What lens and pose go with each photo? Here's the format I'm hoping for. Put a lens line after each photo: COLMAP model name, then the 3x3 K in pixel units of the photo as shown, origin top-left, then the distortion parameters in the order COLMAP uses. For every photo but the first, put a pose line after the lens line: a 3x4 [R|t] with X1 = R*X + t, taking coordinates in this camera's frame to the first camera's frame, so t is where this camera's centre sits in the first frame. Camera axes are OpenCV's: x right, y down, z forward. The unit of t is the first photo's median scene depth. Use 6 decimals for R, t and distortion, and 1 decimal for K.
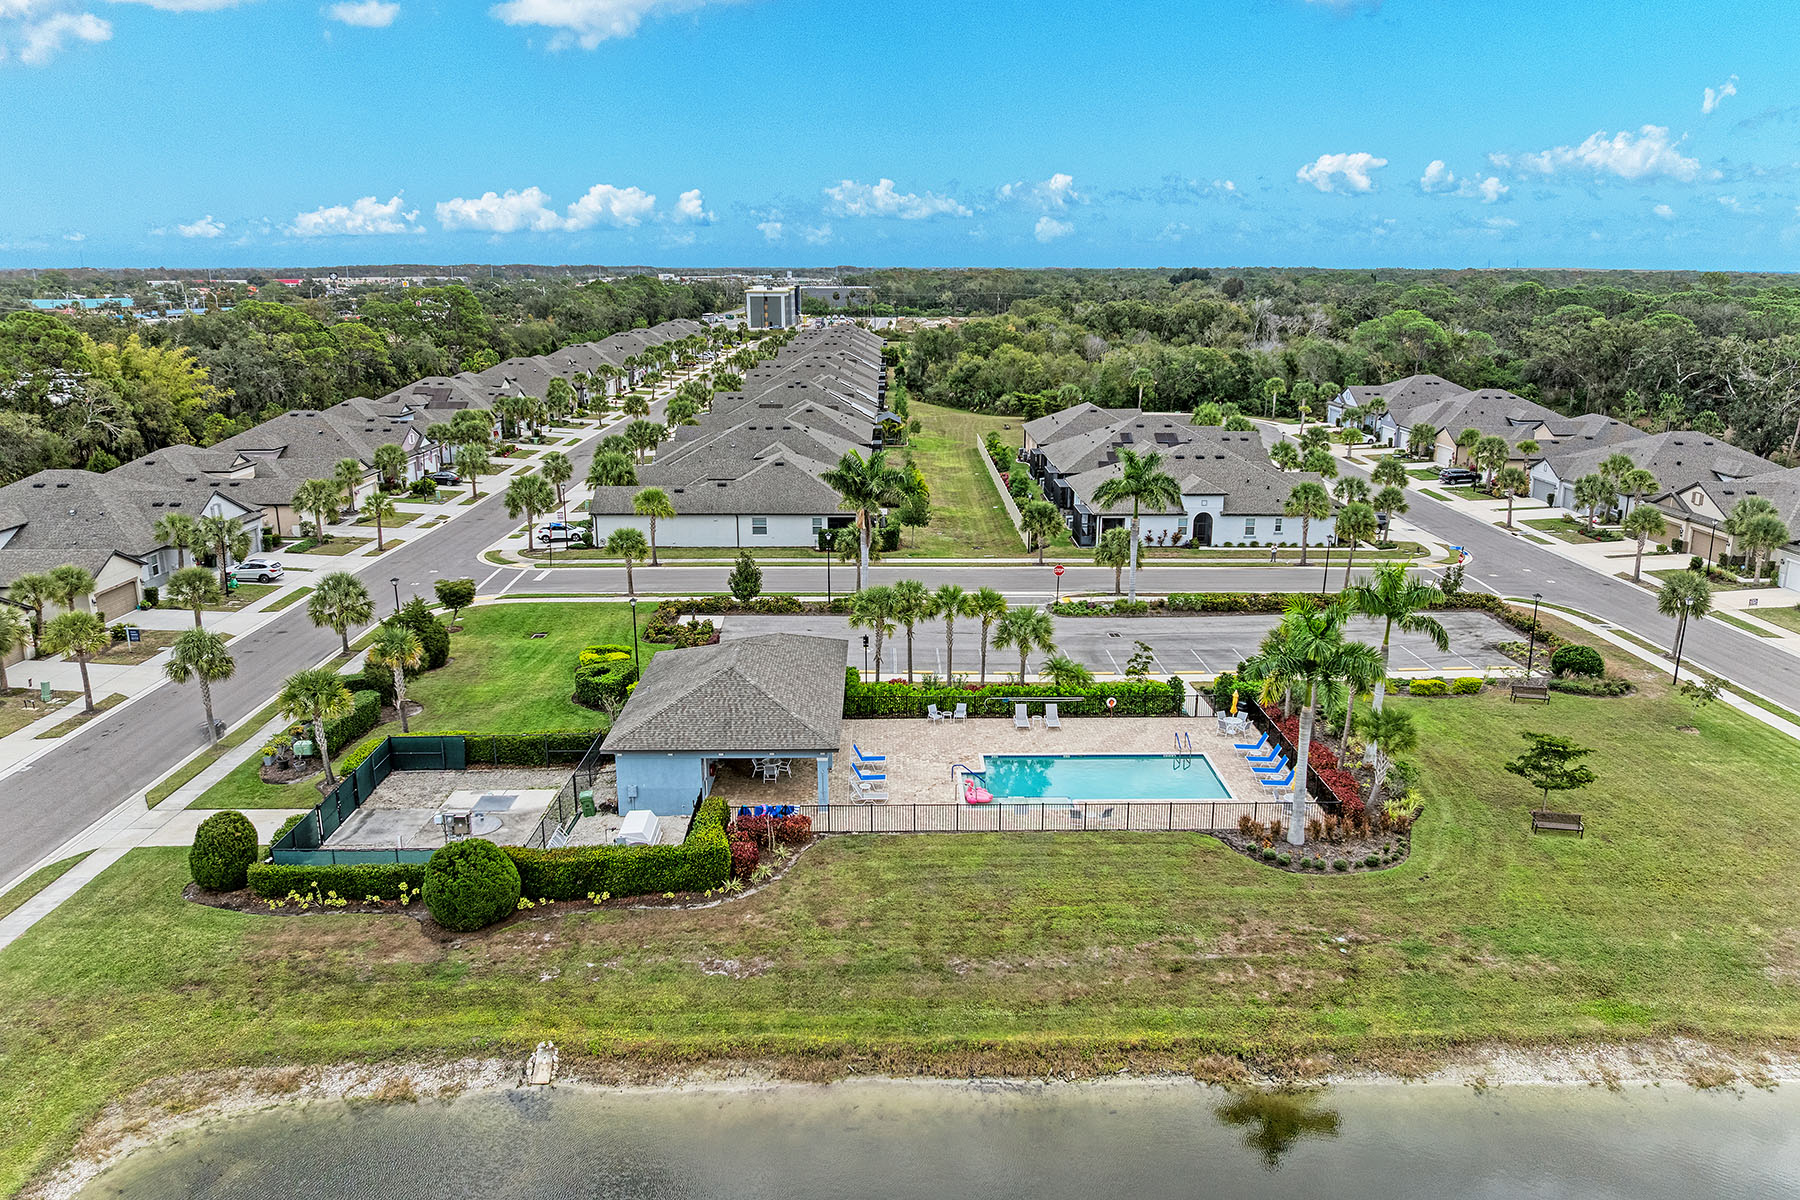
lens RADIAL K [[1257.3, 0, 896.6], [0, 1257.3, 604.5], [0, 0, 1]] dist [-0.021819, 0.013572]
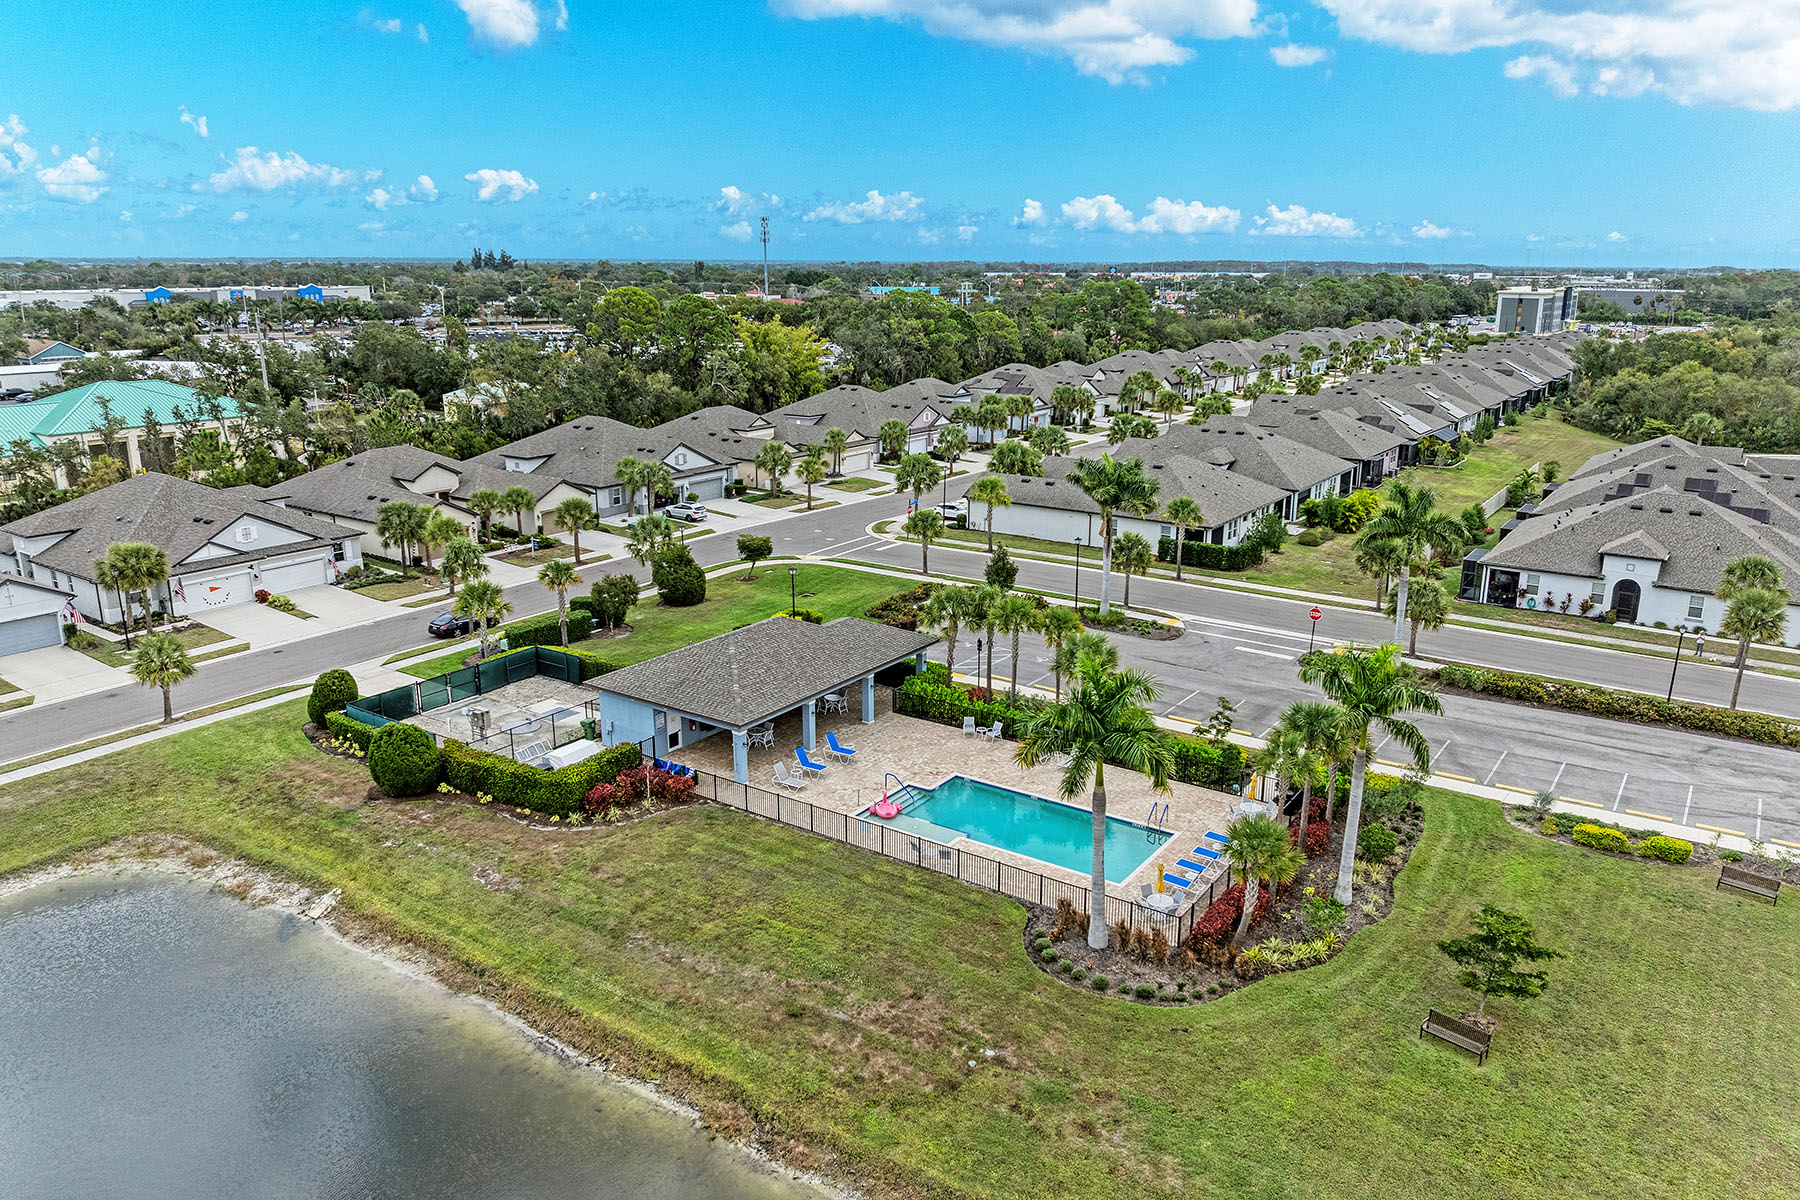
lens RADIAL K [[1257.3, 0, 900.8], [0, 1257.3, 601.0], [0, 0, 1]] dist [-0.021819, 0.013572]
pose [[0.816358, 0.153212, -0.556854, 0.502326], [-0.153351, 0.987065, 0.046763, -0.043791], [0.556815, 0.047219, 0.829293, 0.172944]]
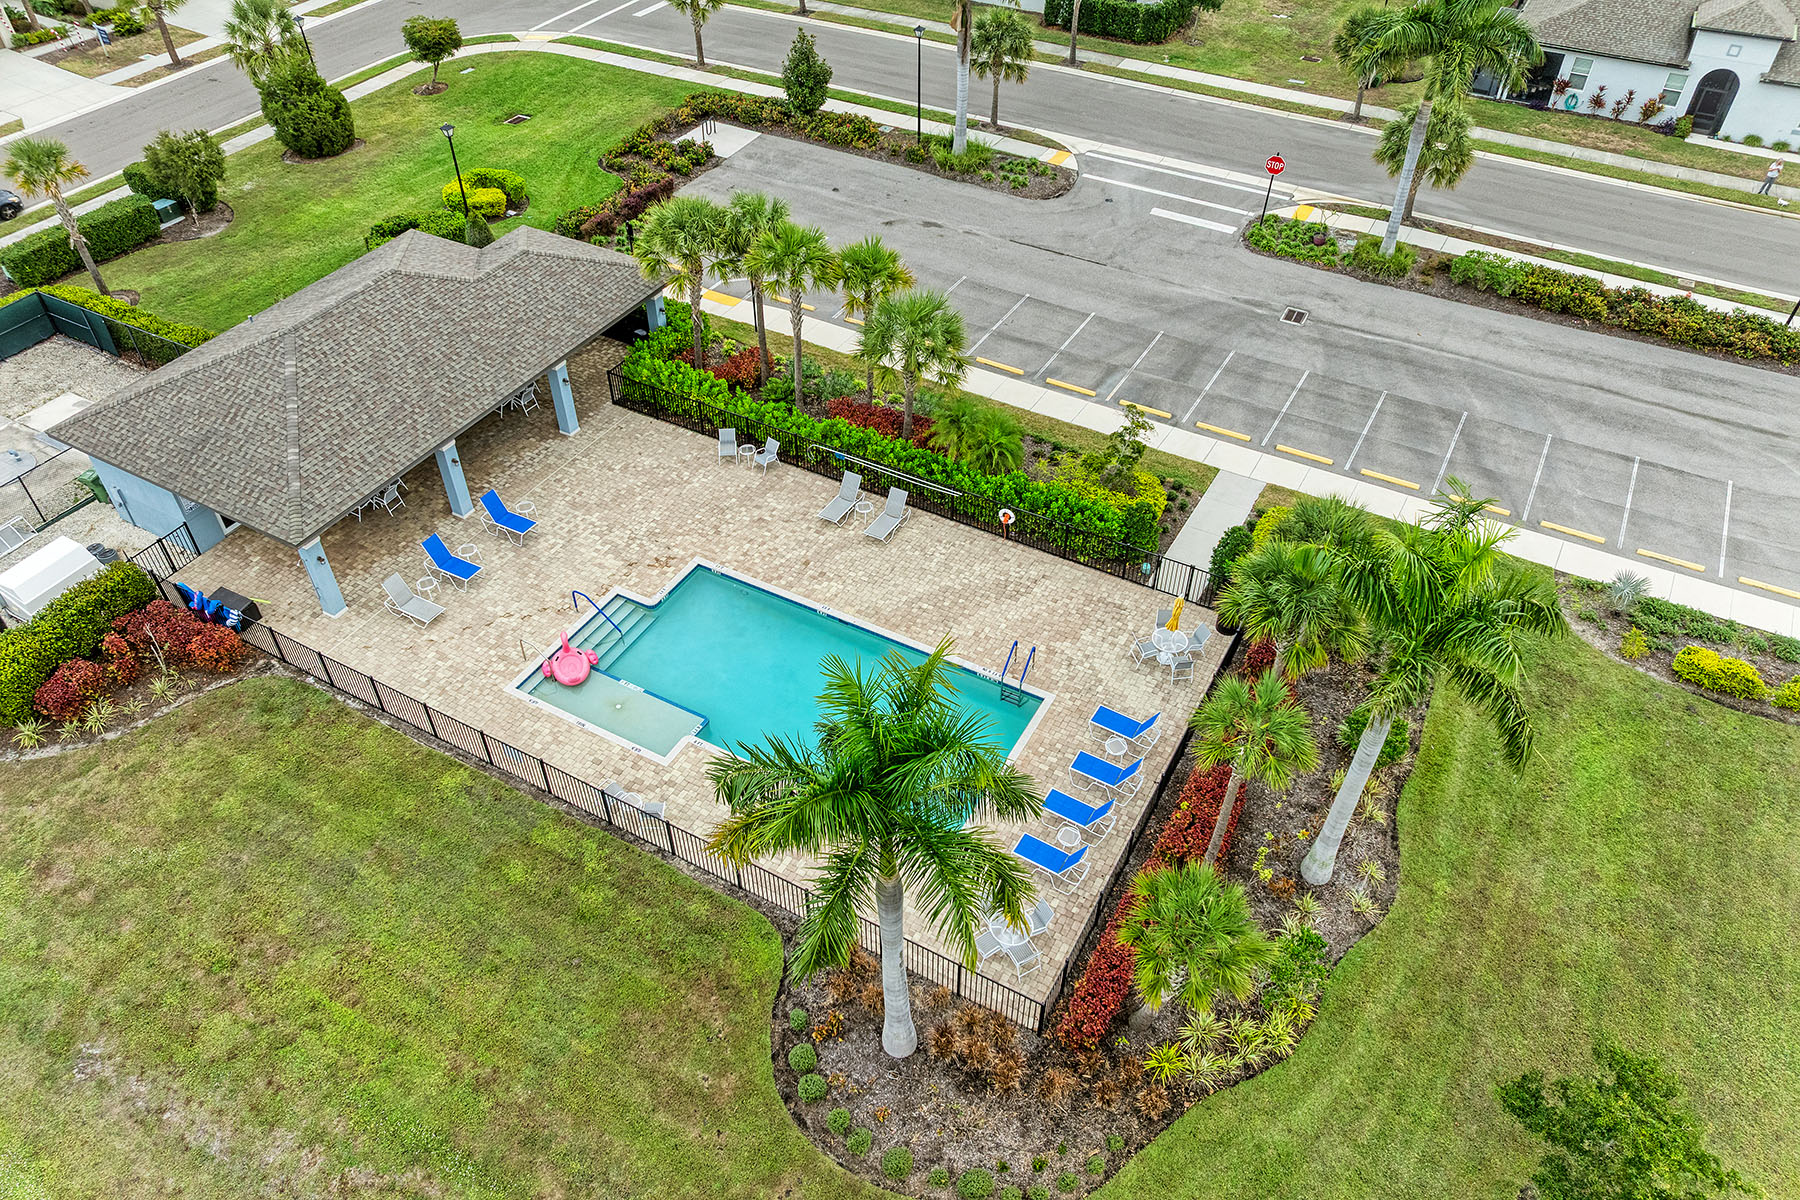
lens RADIAL K [[1257.3, 0, 894.4], [0, 1257.3, 603.2], [0, 0, 1]] dist [-0.021819, 0.013572]
pose [[0.867098, 0.337135, -0.366717, 0.339840], [-0.128613, 0.862731, 0.489033, -0.147821], [0.481248, -0.376875, 0.791433, 0.536123]]
